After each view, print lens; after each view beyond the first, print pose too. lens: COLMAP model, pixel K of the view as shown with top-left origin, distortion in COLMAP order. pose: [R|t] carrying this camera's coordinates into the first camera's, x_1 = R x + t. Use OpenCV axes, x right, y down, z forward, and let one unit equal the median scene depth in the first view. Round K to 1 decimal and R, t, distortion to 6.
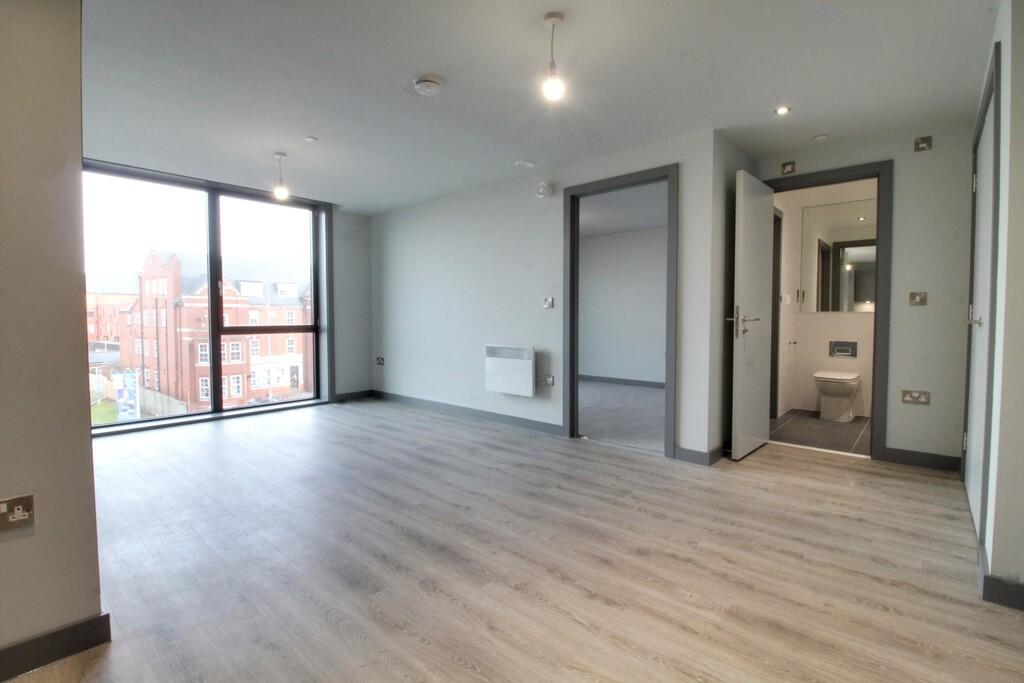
lens RADIAL K [[473.1, 0, 511.5], [0, 473.1, 334.8], [0, 0, 1]] dist [-0.000536, -0.013057]
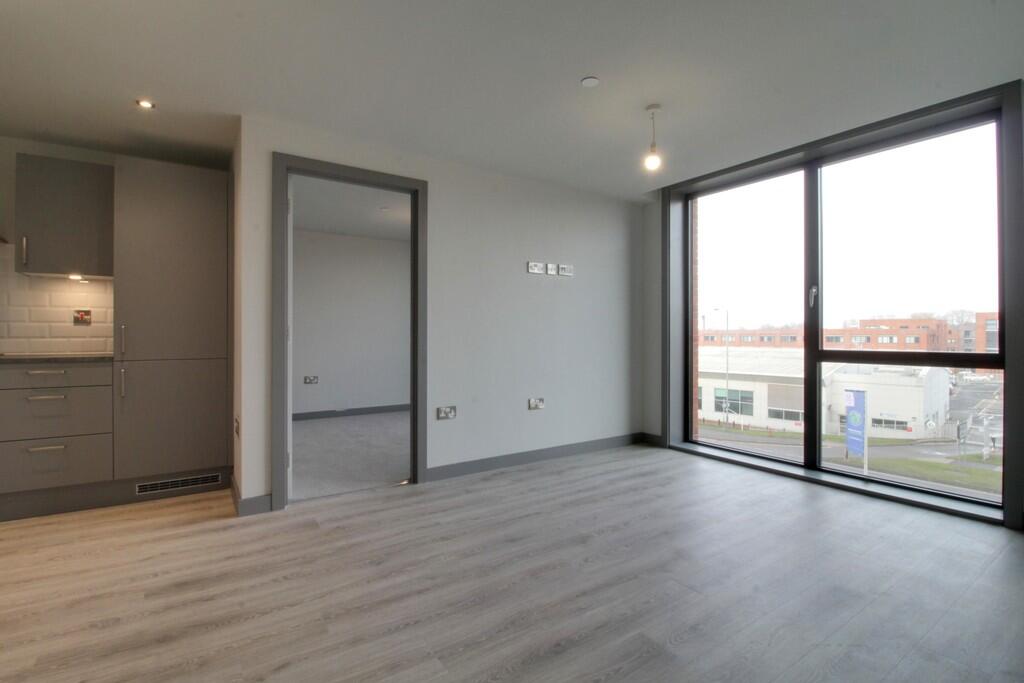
lens RADIAL K [[480.1, 0, 513.4], [0, 480.1, 334.7], [0, 0, 1]] dist [0.000123, -0.013274]
pose [[-0.247981, 0.000231, -0.968765, 0.230828], [-0.038365, 0.999213, 0.010059, -0.035037], [0.968005, 0.039661, -0.247777, 0.866757]]
